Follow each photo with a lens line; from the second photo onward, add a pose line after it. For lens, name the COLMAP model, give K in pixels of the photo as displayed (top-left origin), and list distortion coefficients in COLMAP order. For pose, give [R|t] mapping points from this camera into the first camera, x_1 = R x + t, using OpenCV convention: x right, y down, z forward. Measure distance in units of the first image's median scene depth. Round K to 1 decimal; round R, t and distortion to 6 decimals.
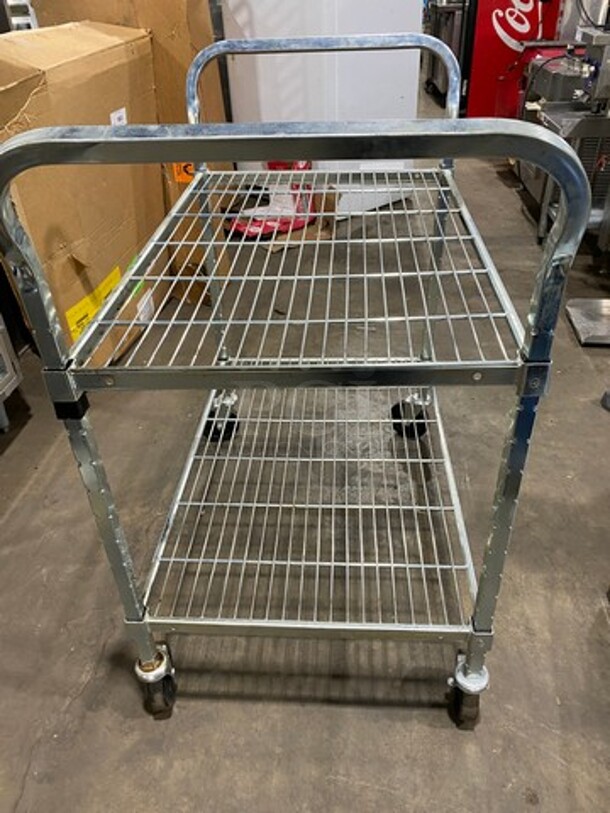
lens RADIAL K [[616.7, 0, 306.8], [0, 616.7, 409.7], [0, 0, 1]] dist [0.015064, -0.014158]
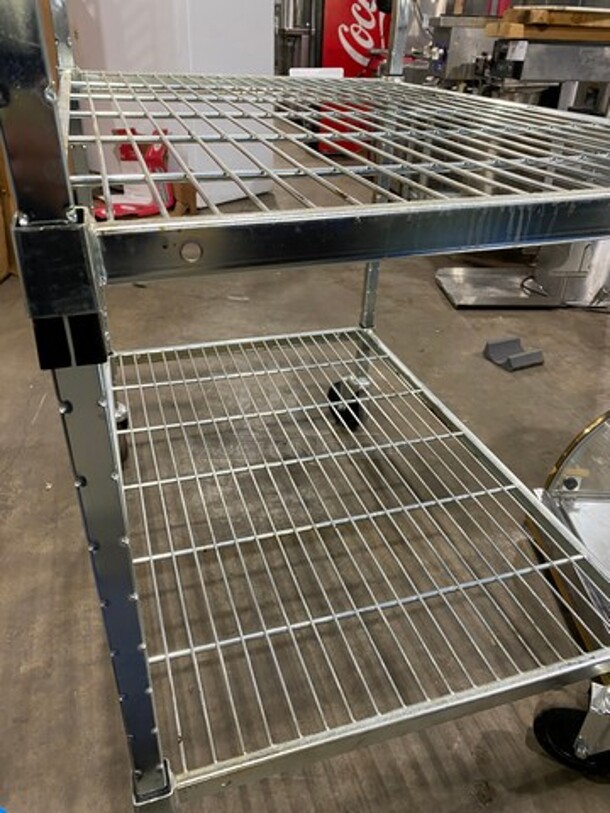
lens RADIAL K [[616.7, 0, 306.2], [0, 616.7, 393.4], [0, 0, 1]] dist [0.015064, -0.014158]
pose [[0.975762, -0.045681, 0.214012, -0.006644], [0.064090, 0.994742, -0.079881, 0.083639], [-0.209238, 0.091661, 0.973559, 0.087347]]
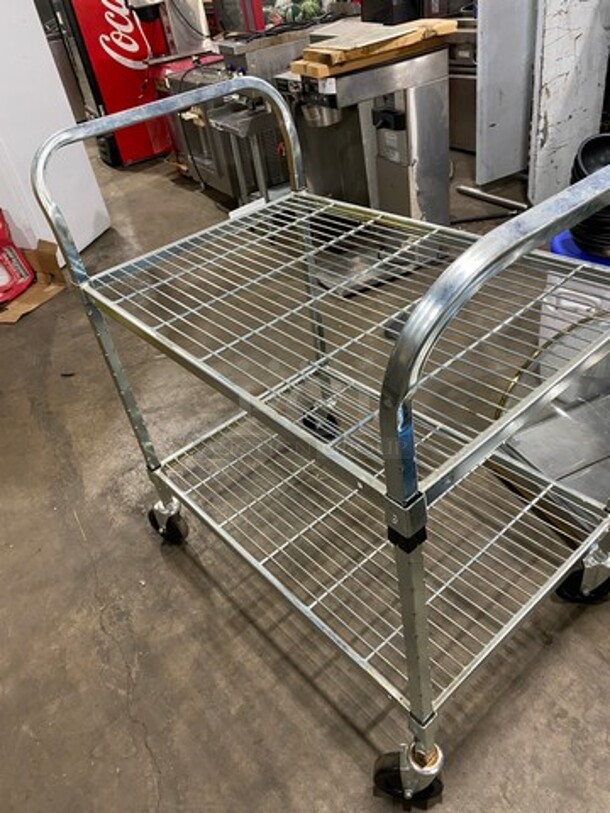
lens RADIAL K [[616.7, 0, 304.8], [0, 616.7, 402.6], [0, 0, 1]] dist [0.015064, -0.014158]
pose [[0.814078, -0.411343, 0.409968, -0.154752], [0.420101, 0.904509, 0.073344, -0.035378], [-0.400989, 0.112520, 0.909146, -0.018485]]
